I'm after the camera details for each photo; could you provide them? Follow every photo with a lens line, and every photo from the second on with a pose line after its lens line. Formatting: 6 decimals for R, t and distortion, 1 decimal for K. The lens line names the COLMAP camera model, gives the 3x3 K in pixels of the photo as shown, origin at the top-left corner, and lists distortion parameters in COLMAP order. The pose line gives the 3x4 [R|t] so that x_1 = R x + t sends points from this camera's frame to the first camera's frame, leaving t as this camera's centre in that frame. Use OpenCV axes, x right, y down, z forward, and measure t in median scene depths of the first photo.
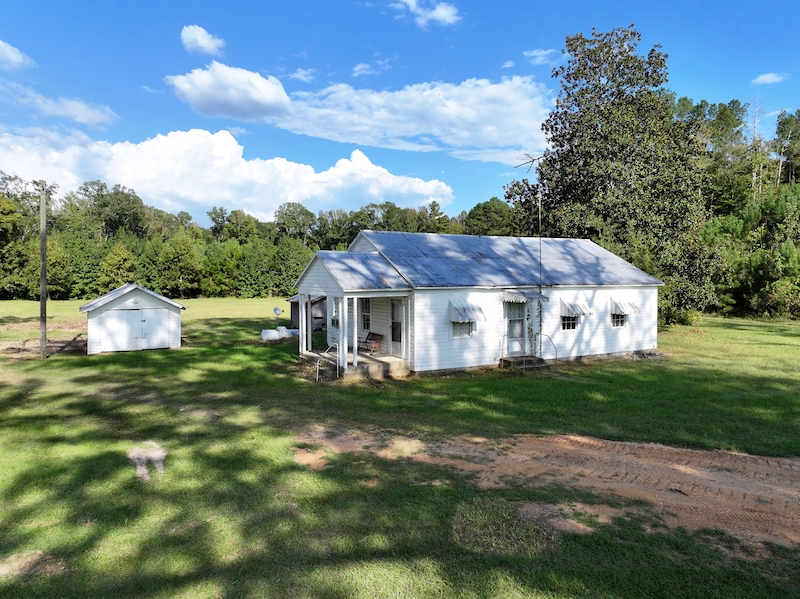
lens RADIAL K [[565.1, 0, 399.4], [0, 565.1, 300.8], [0, 0, 1]] dist [-0.007239, 0.002549]
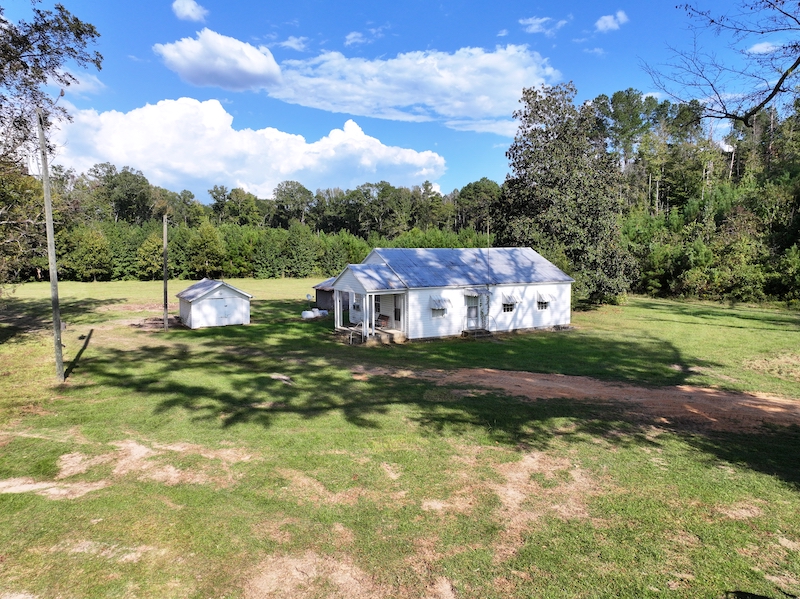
lens RADIAL K [[565.1, 0, 401.5], [0, 565.1, 300.7], [0, 0, 1]] dist [-0.007239, 0.002549]
pose [[0.999882, -0.001473, 0.015316, -0.004988], [0.000712, 0.998771, 0.049568, -0.017780], [-0.015371, -0.049551, 0.998653, -0.167888]]
